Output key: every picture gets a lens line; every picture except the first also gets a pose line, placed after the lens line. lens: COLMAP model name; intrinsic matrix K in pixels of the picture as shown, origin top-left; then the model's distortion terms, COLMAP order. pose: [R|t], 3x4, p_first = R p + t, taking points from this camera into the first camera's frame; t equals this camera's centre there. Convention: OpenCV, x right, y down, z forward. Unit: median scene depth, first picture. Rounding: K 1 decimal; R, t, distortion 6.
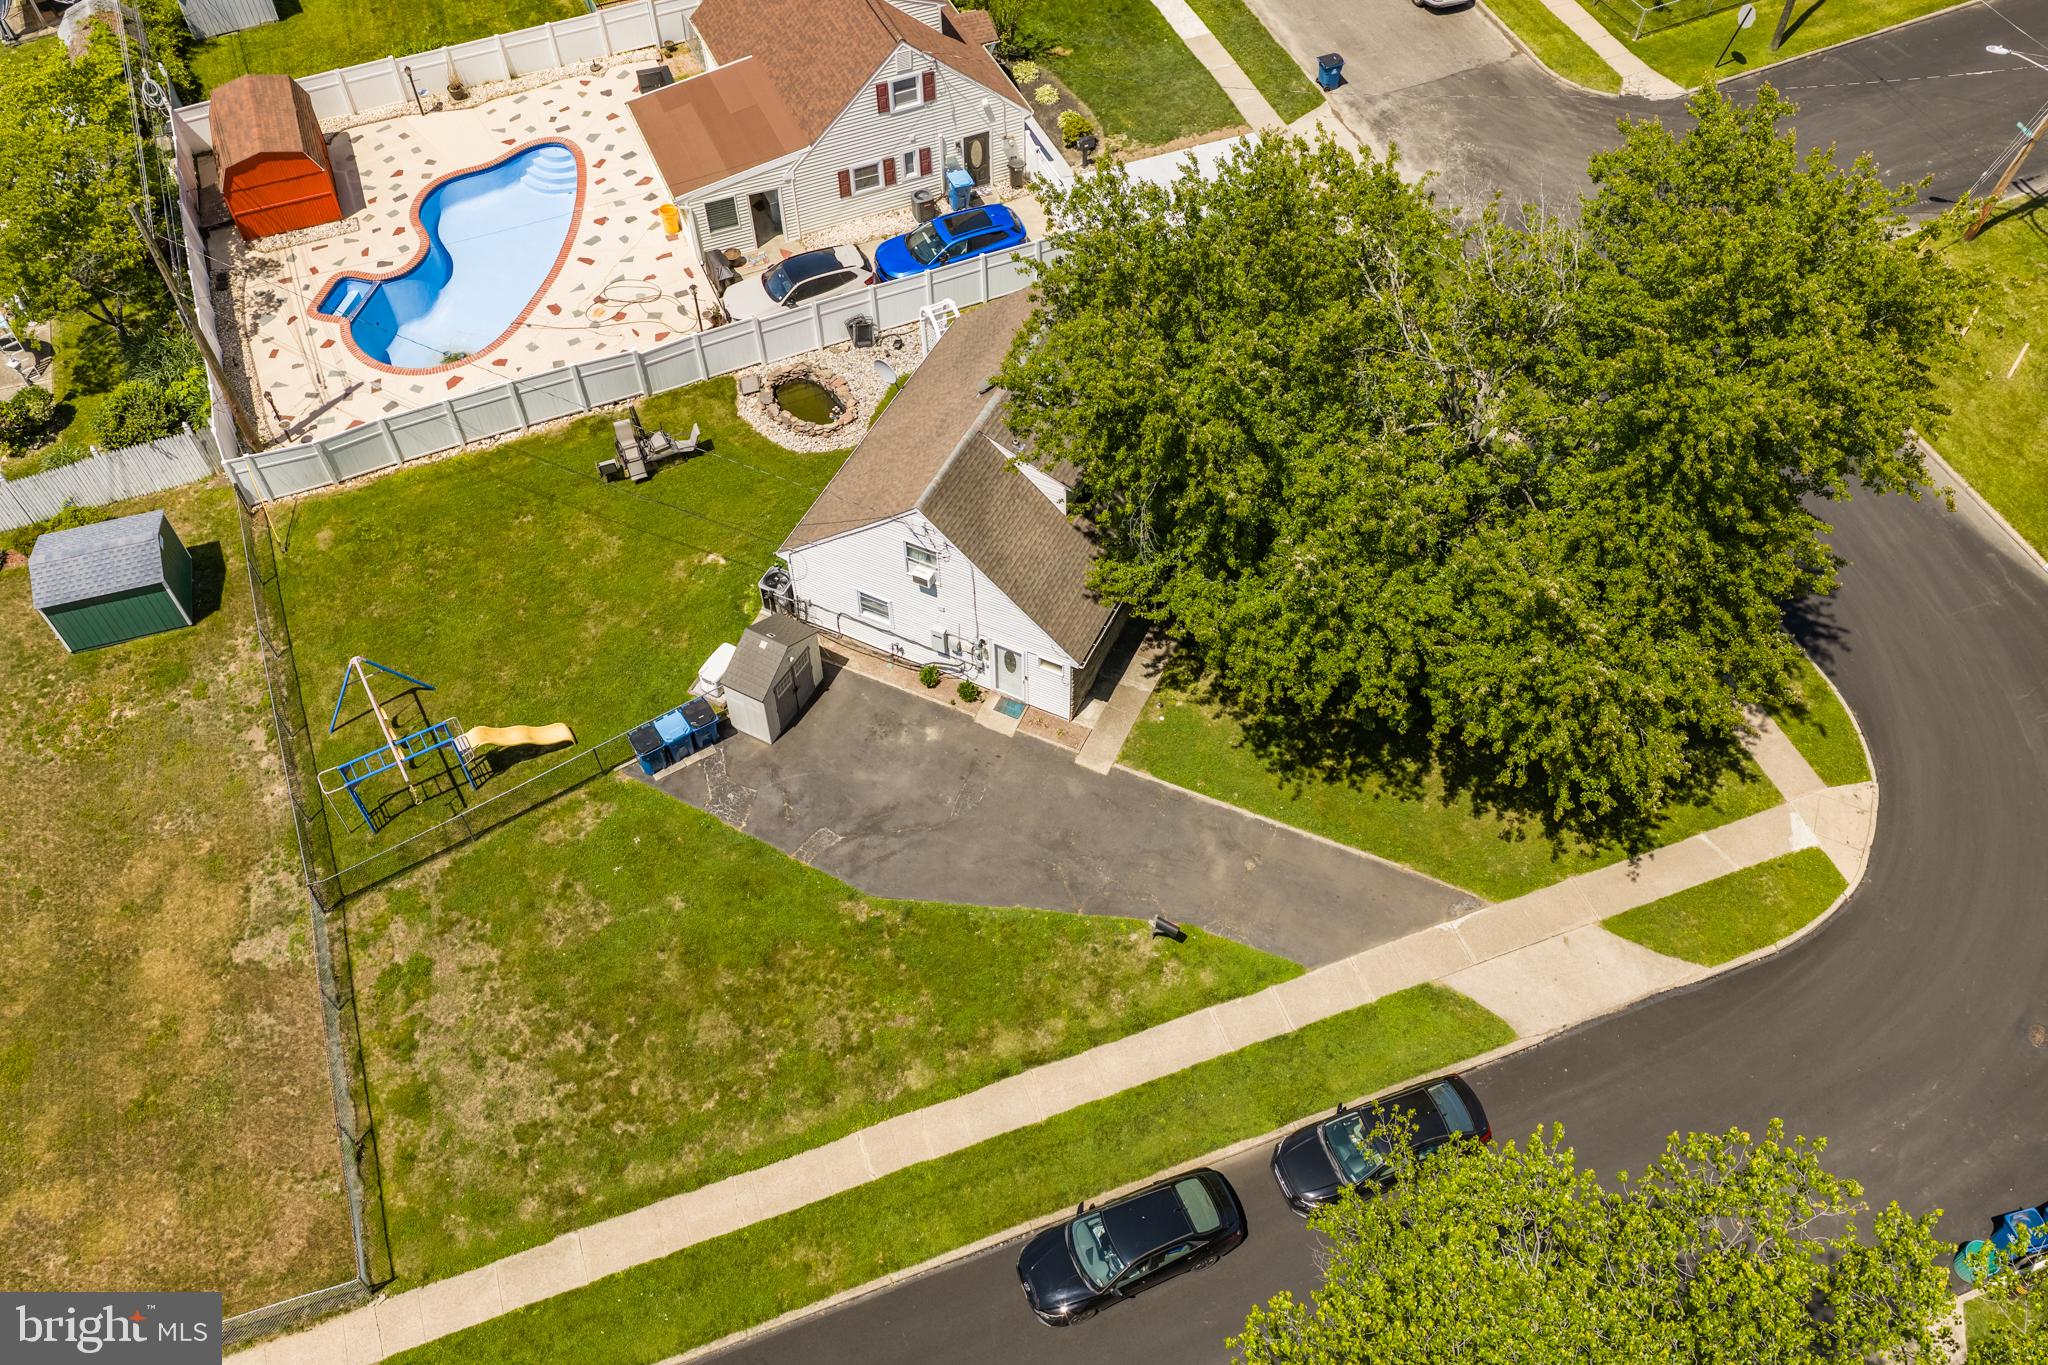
lens RADIAL K [[1691.8, 0, 1029.2], [0, 1691.8, 686.8], [0, 0, 1]] dist [0.020842, -0.041691]
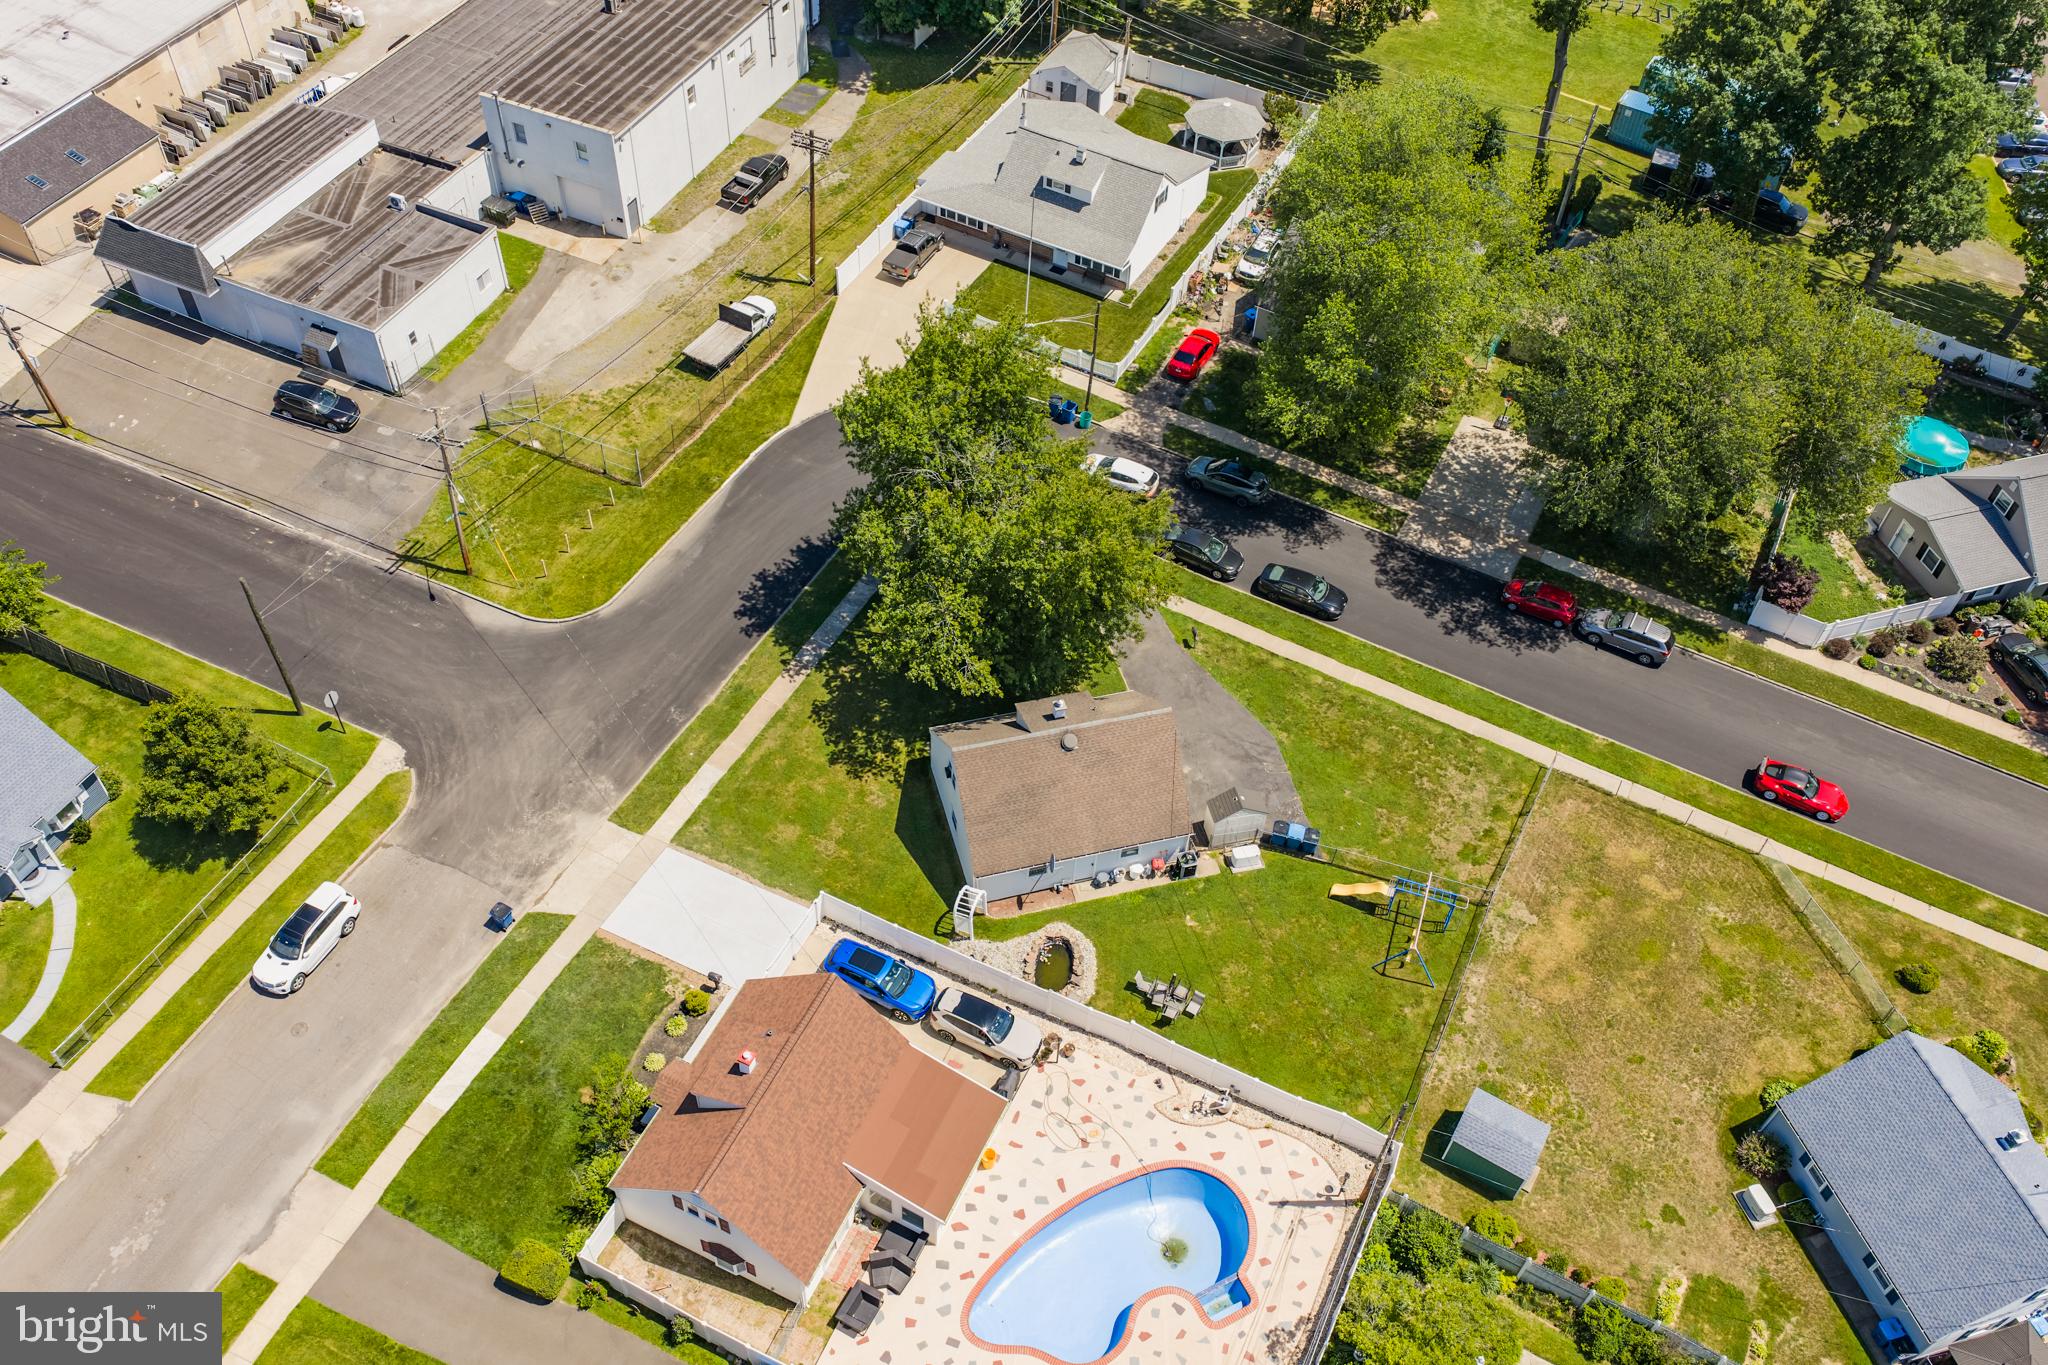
lens RADIAL K [[1691.8, 0, 1029.2], [0, 1691.8, 686.8], [0, 0, 1]] dist [0.020842, -0.041691]
pose [[-0.659143, -0.579647, 0.479102, -0.787548], [0.575883, 0.020645, 0.817271, -1.608161], [-0.483620, 0.814606, 0.320201, 0.409938]]
